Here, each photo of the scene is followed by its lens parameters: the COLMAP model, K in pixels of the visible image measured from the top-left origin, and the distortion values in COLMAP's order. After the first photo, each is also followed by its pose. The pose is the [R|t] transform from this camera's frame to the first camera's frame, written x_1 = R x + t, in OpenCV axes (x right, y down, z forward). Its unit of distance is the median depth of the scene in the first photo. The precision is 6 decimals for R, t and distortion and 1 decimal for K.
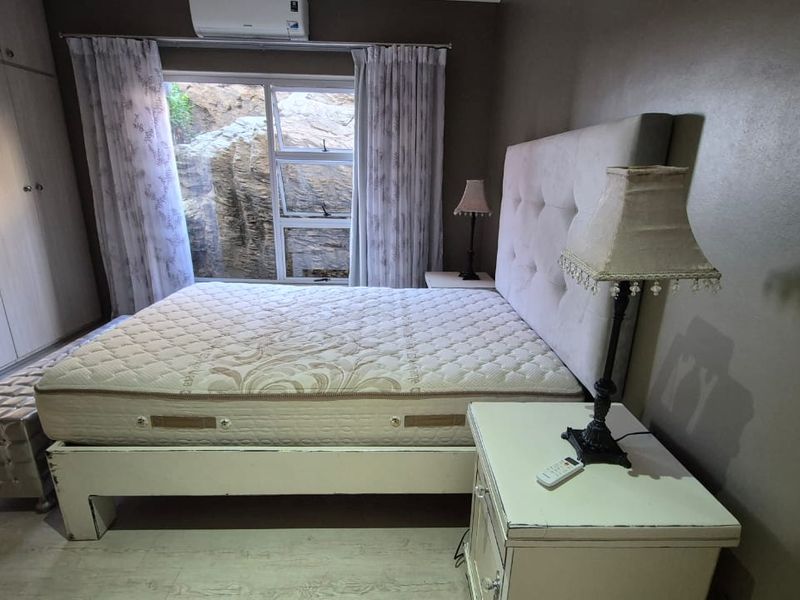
lens RADIAL K [[438.6, 0, 400.0], [0, 438.6, 300.0], [0, 0, 1]] dist [0.001149, -0.000066]
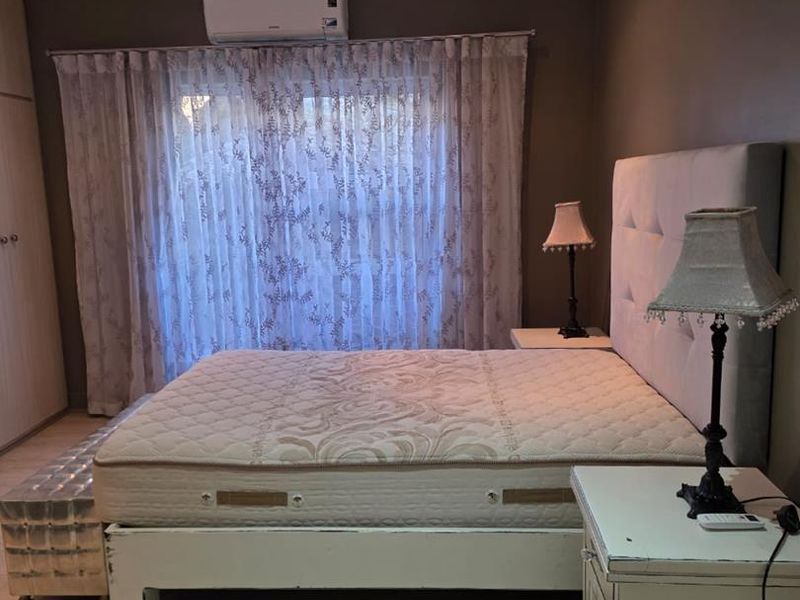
lens RADIAL K [[664.8, 0, 400.0], [0, 664.8, 300.0], [0, 0, 1]] dist [0.098359, -0.129882]
pose [[0.994605, -0.035870, -0.097331, -0.046905], [0.024192, 0.992645, -0.118619, 0.046468], [0.100870, 0.115624, 0.988158, -0.345265]]
